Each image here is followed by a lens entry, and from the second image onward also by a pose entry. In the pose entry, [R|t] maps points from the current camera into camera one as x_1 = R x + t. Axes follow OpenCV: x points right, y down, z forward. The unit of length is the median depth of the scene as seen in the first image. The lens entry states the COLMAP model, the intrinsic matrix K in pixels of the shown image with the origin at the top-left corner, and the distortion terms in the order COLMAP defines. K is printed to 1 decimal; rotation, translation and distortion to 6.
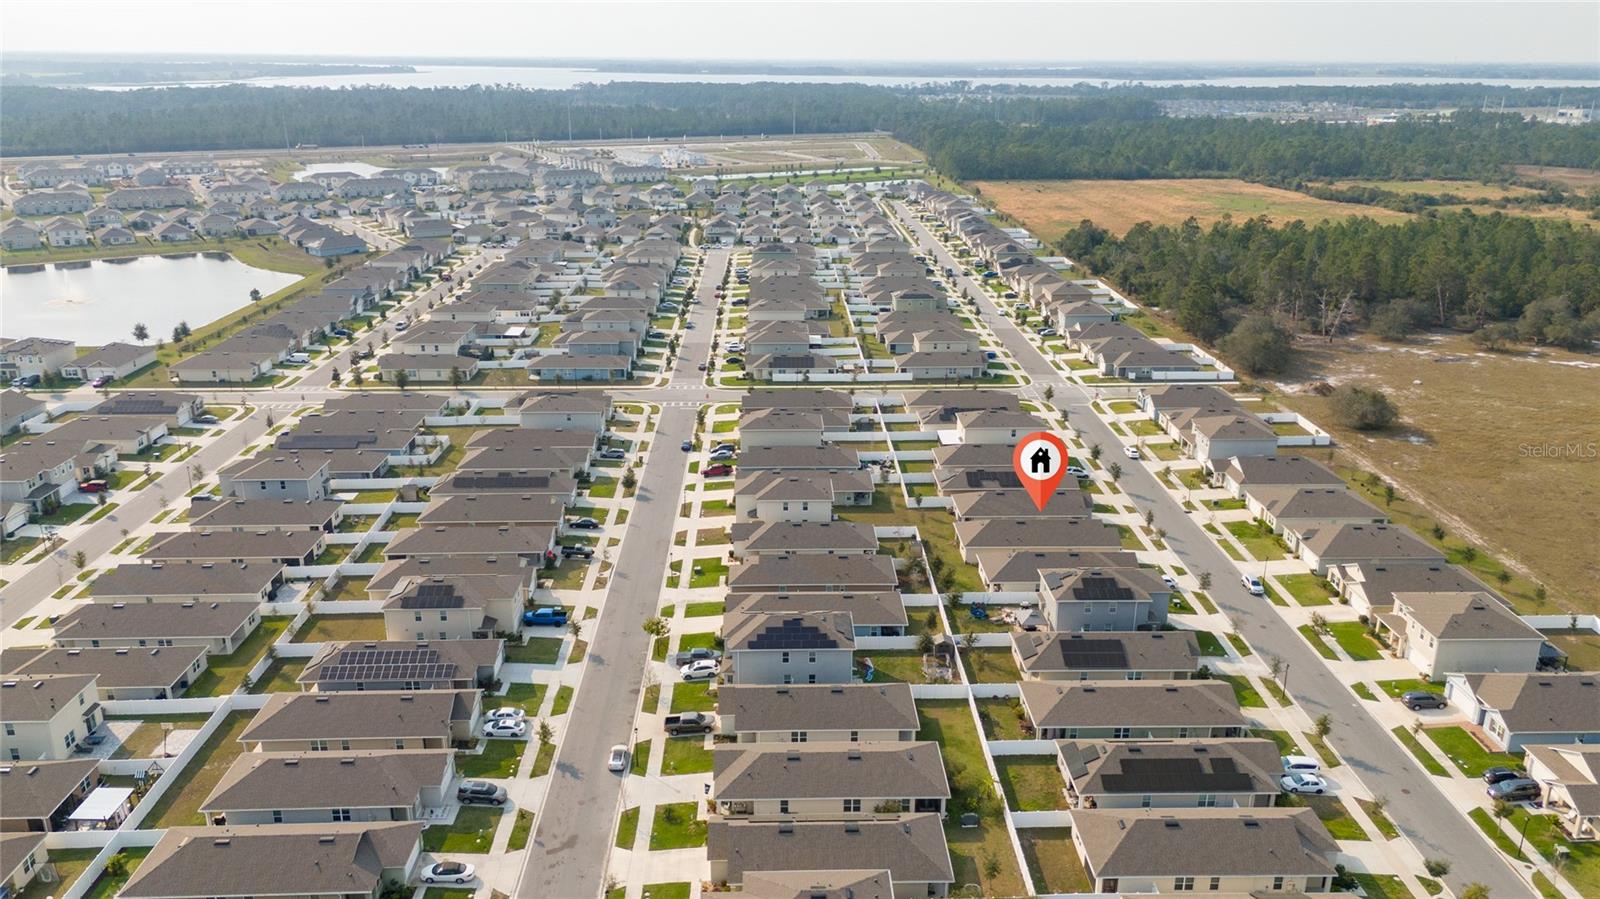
lens RADIAL K [[1181.3, 0, 800.0], [0, 1181.3, 449.5], [0, 0, 1]] dist [0.082792, -0.086887]
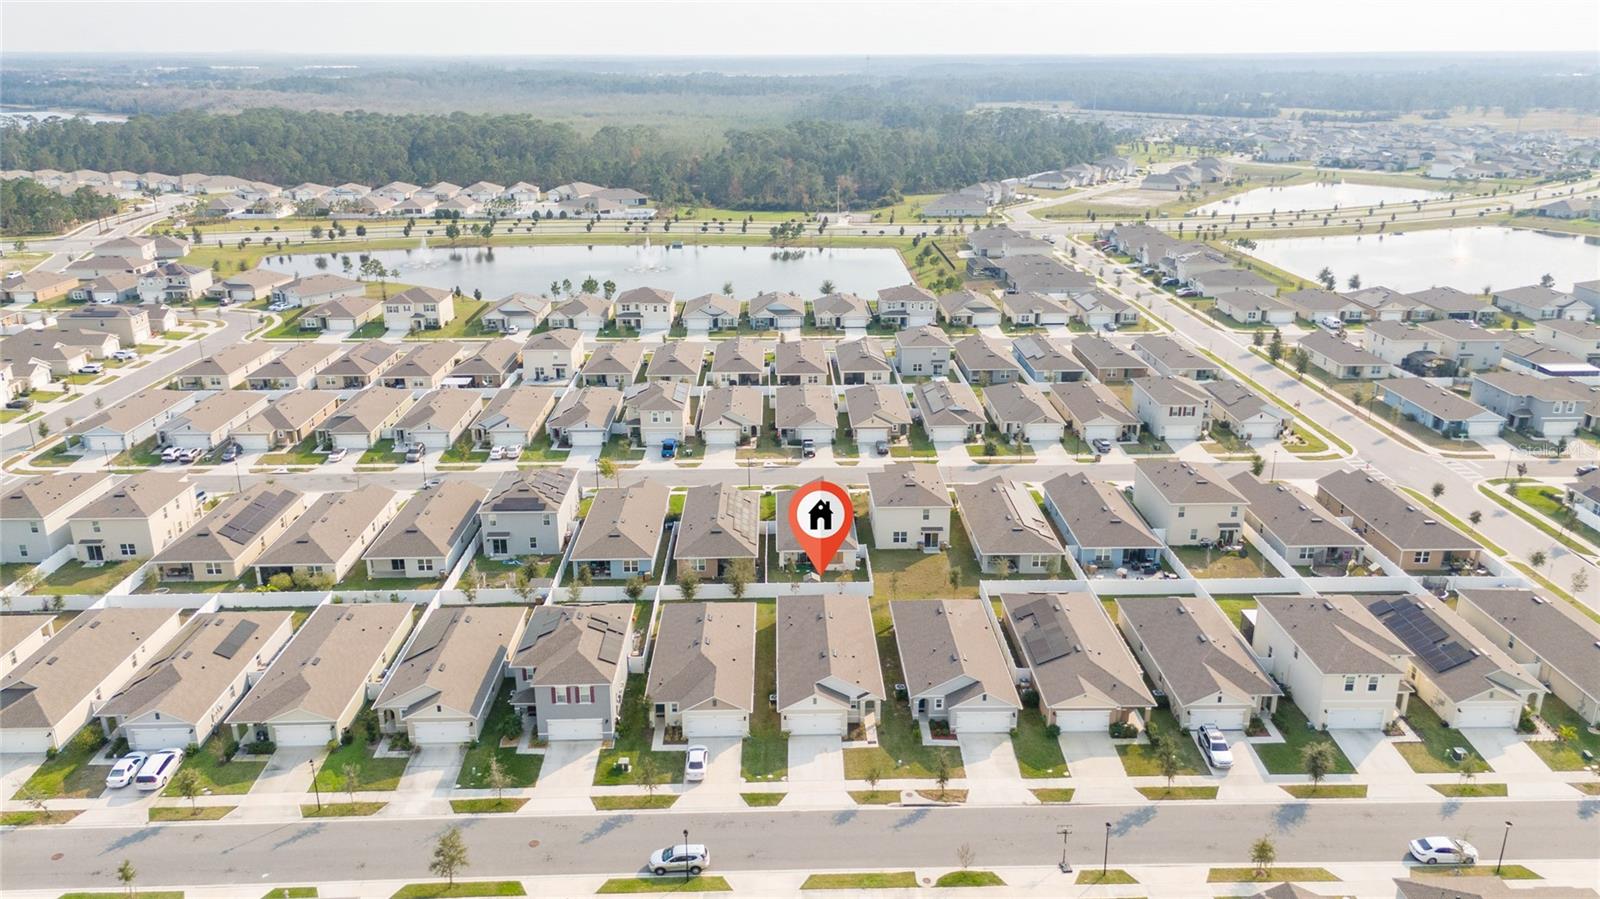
lens RADIAL K [[1181.3, 0, 800.0], [0, 1181.3, 449.5], [0, 0, 1]] dist [0.082792, -0.086887]
pose [[-0.009146, 0.312473, -0.949883, 0.576525], [-0.316462, 0.900193, 0.299174, -0.158556], [0.948561, 0.303338, 0.090652, 0.662045]]
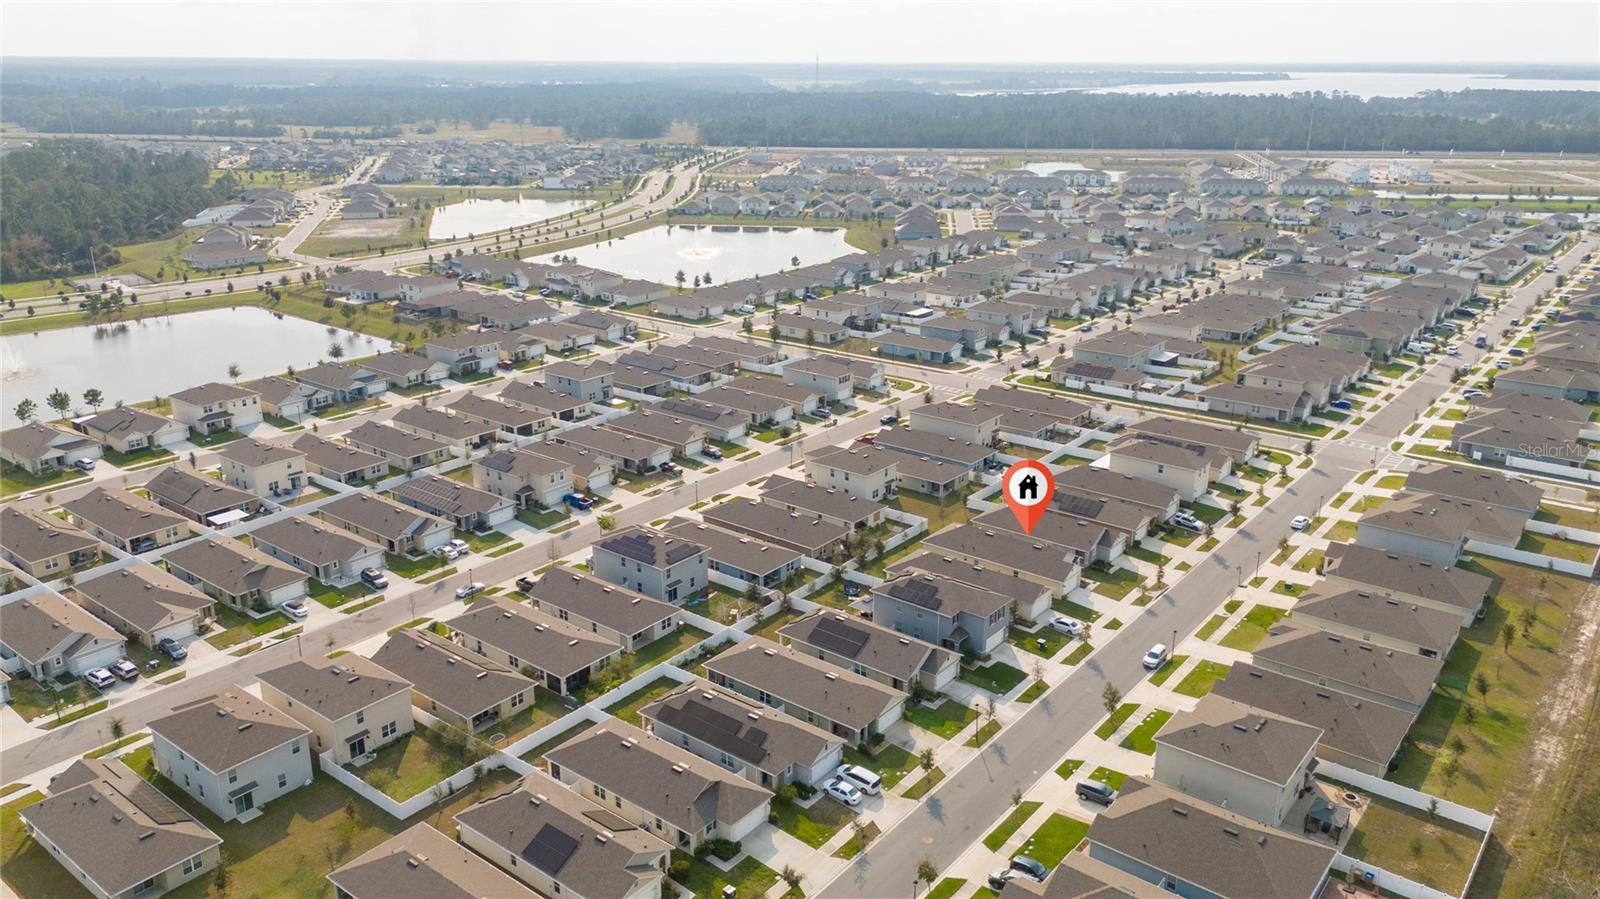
lens RADIAL K [[1181.3, 0, 800.0], [0, 1181.3, 449.5], [0, 0, 1]] dist [0.082792, -0.086887]
pose [[0.764035, 0.199891, -0.613429, 0.481570], [-0.203433, 0.976931, 0.064962, -0.028807], [0.612263, 0.075159, 0.787074, 0.090757]]
